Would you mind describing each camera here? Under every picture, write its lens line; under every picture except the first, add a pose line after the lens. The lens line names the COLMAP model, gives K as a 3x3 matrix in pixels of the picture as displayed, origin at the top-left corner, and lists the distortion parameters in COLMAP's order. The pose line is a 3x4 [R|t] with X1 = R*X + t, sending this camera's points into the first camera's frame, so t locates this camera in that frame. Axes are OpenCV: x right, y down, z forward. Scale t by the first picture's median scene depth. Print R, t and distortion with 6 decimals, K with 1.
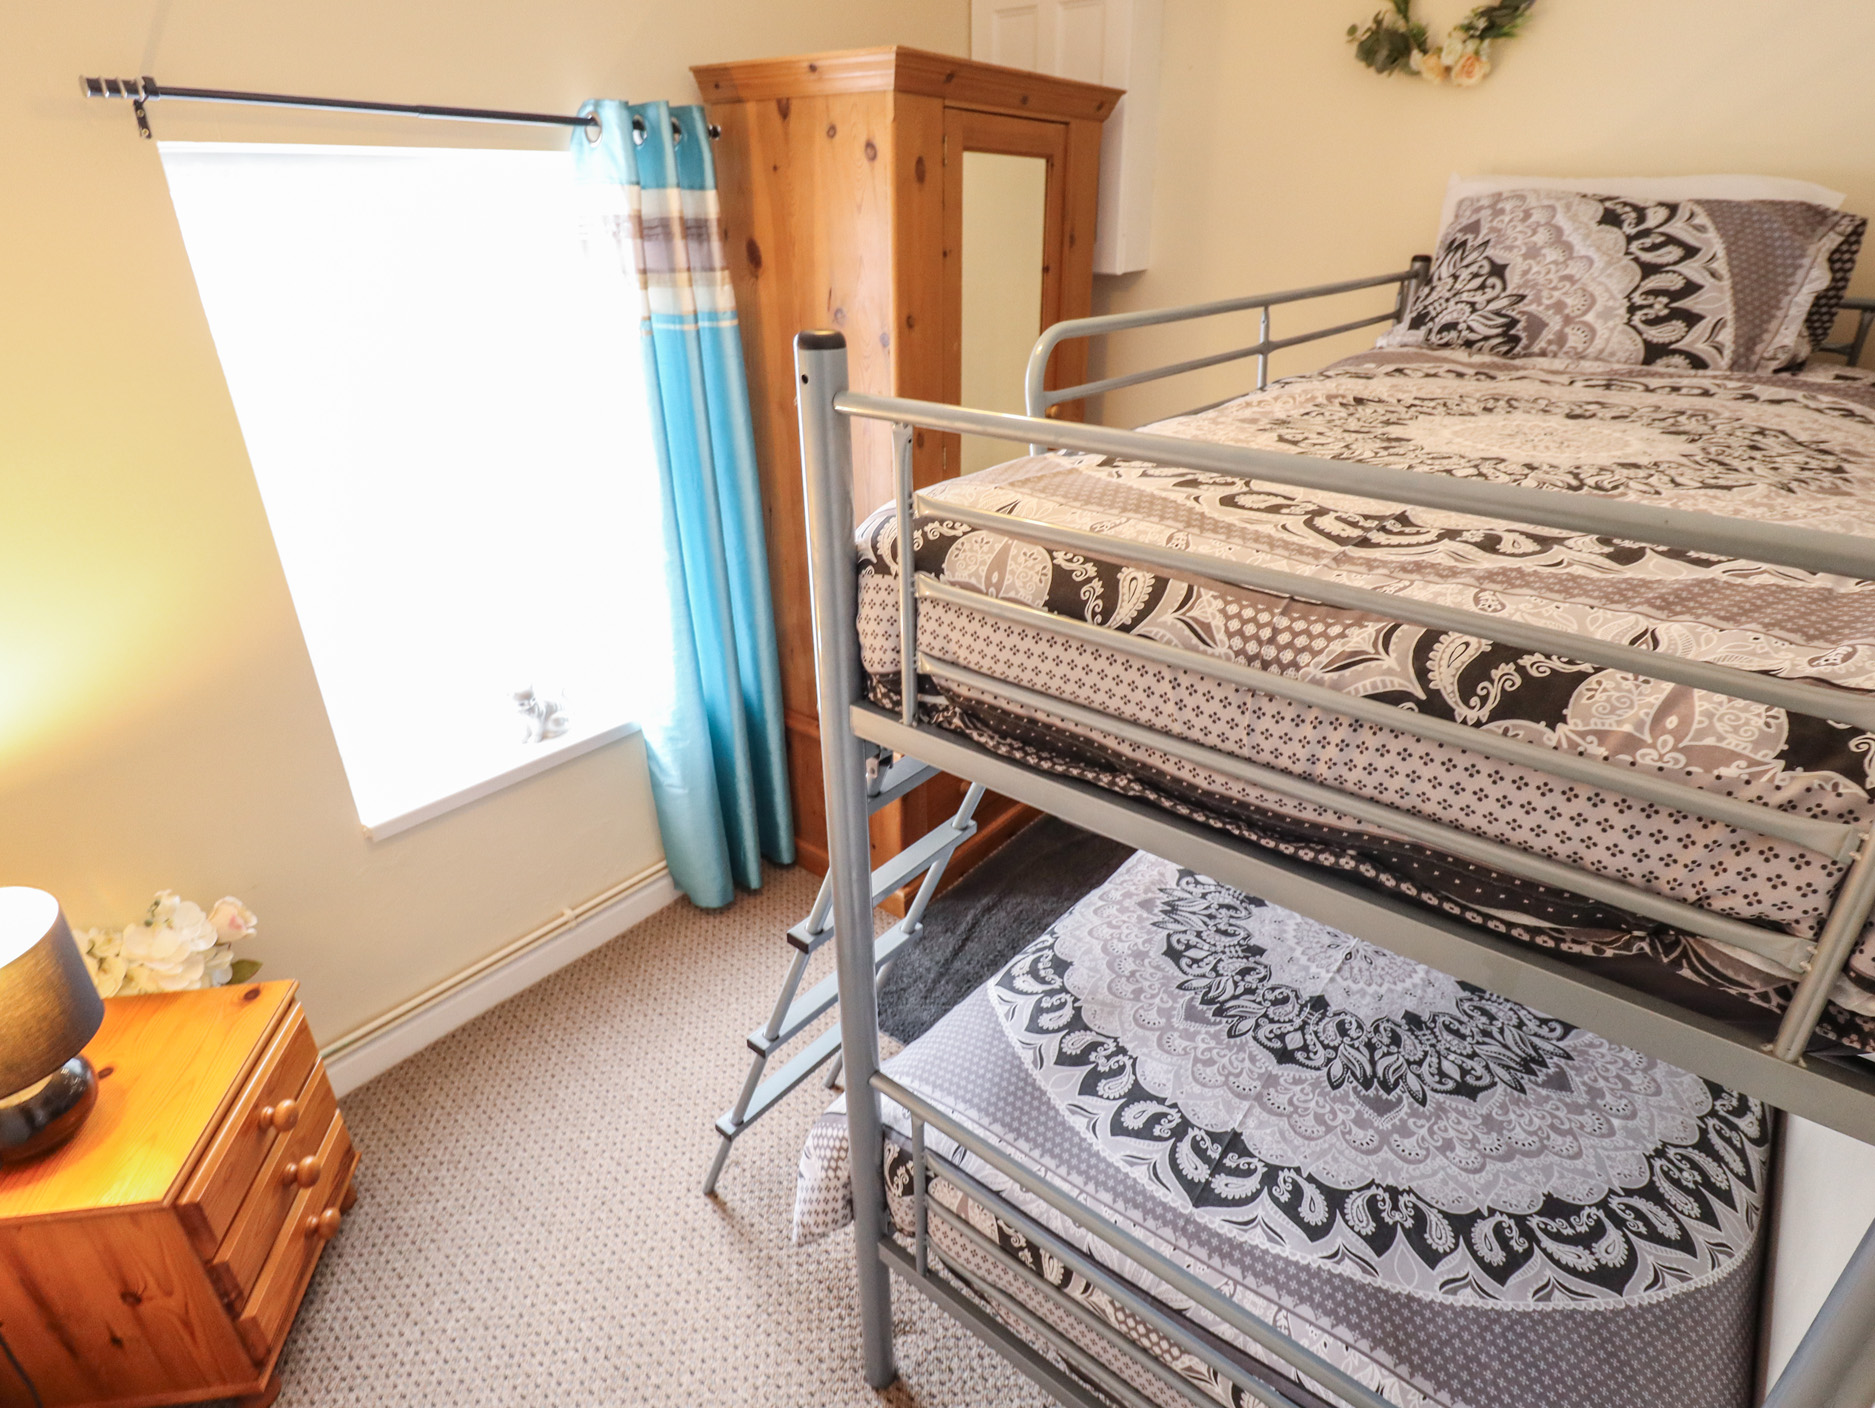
lens RADIAL K [[1004.1, 0, 939.3], [0, 1004.1, 683.1], [0, 0, 1]] dist [0.001335, -0.000202]
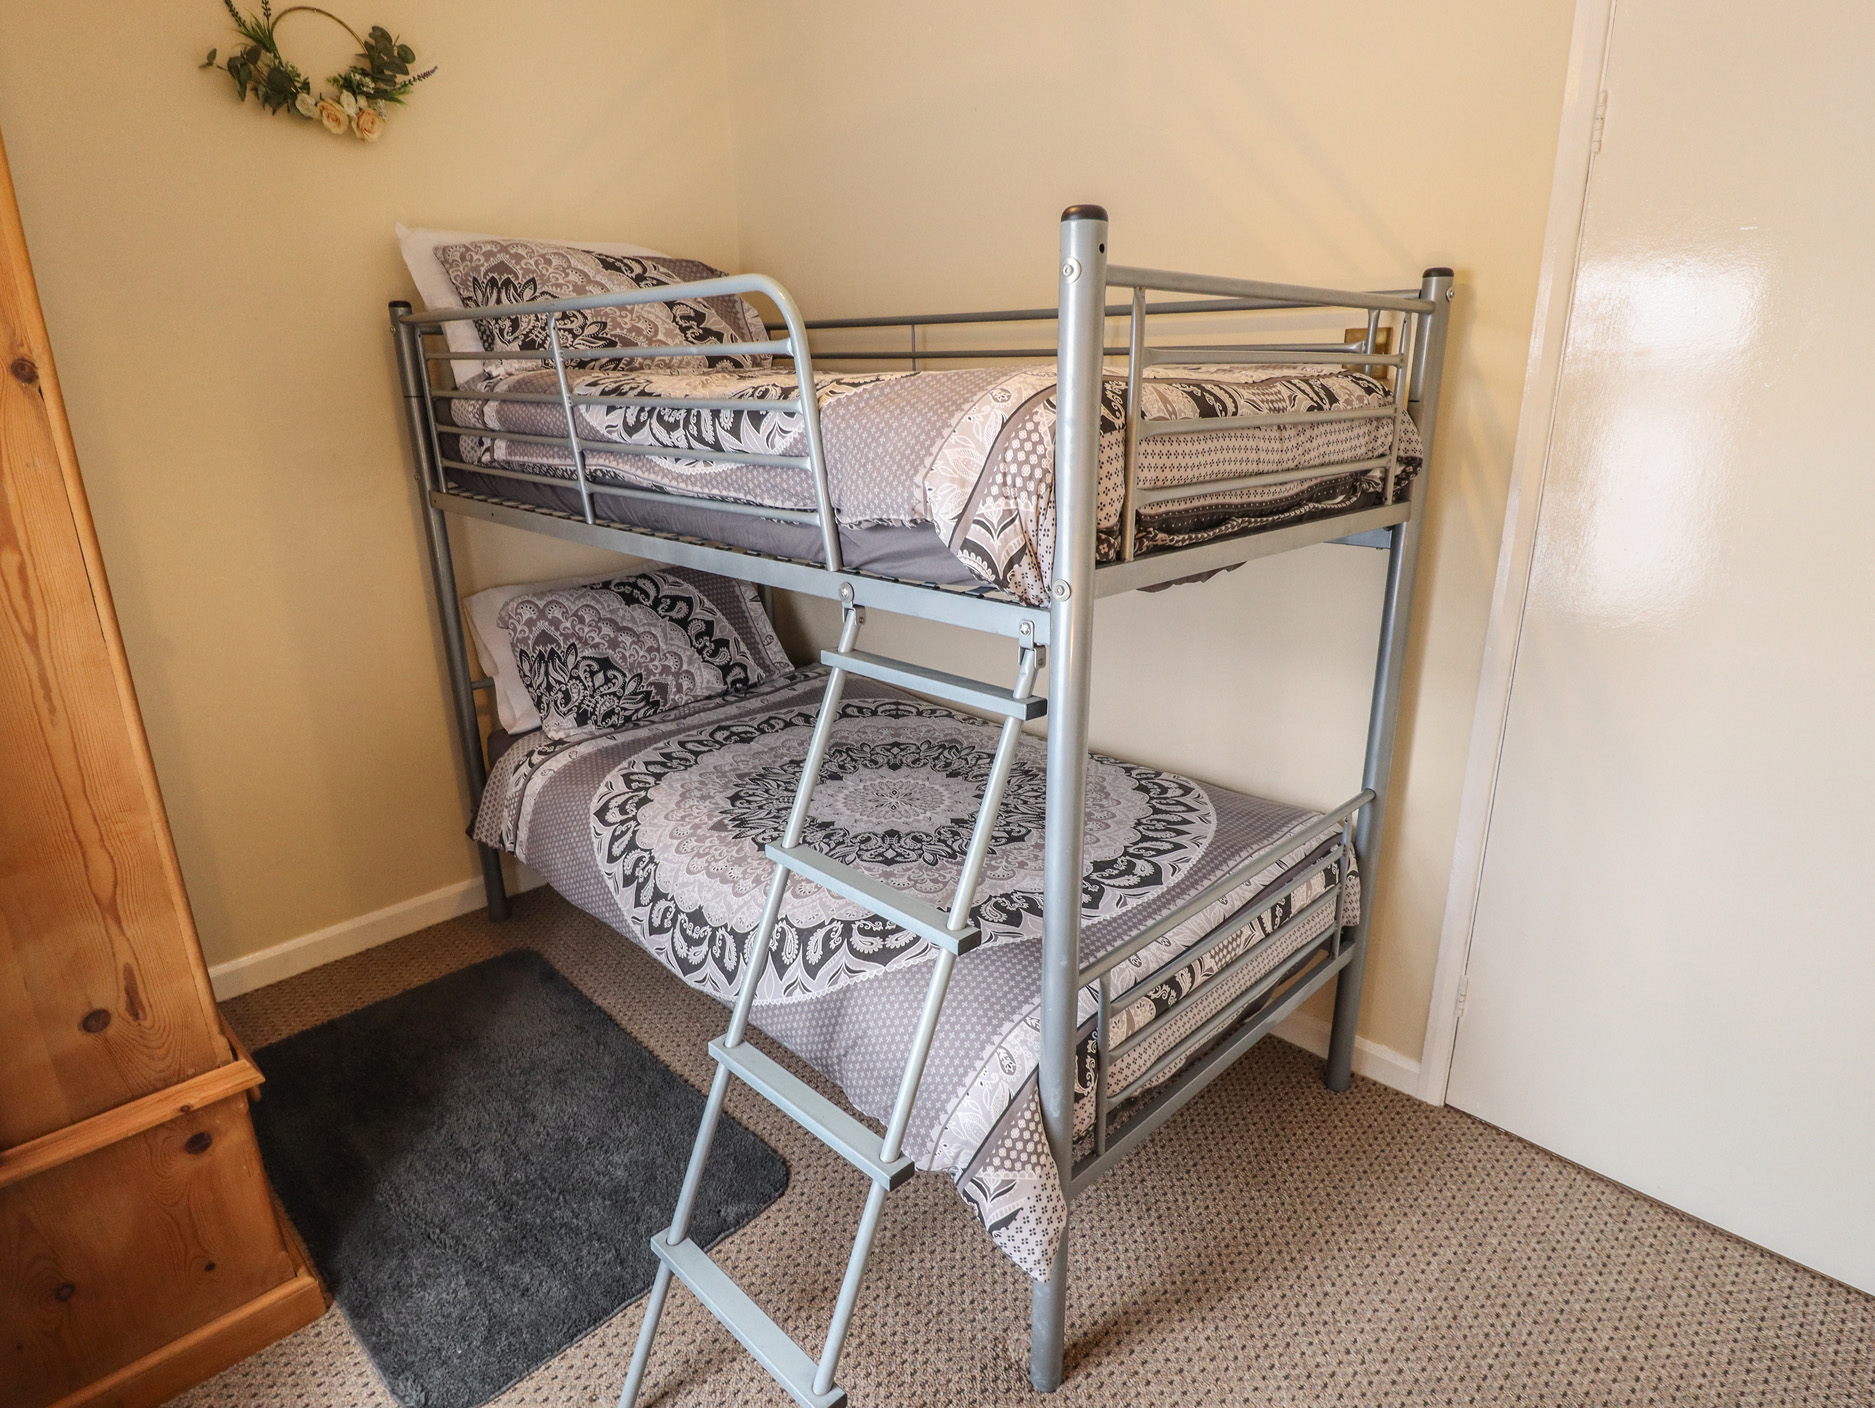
lens RADIAL K [[1053.3, 0, 937.5], [0, 1053.3, 704.0], [0, 0, 1]] dist [-0.000781, -0.000559]
pose [[0.114268, -0.300449, 0.946928, -1.164551], [0.431460, 0.873594, 0.225115, -0.171671], [-0.894866, 0.382838, 0.229456, 0.905147]]
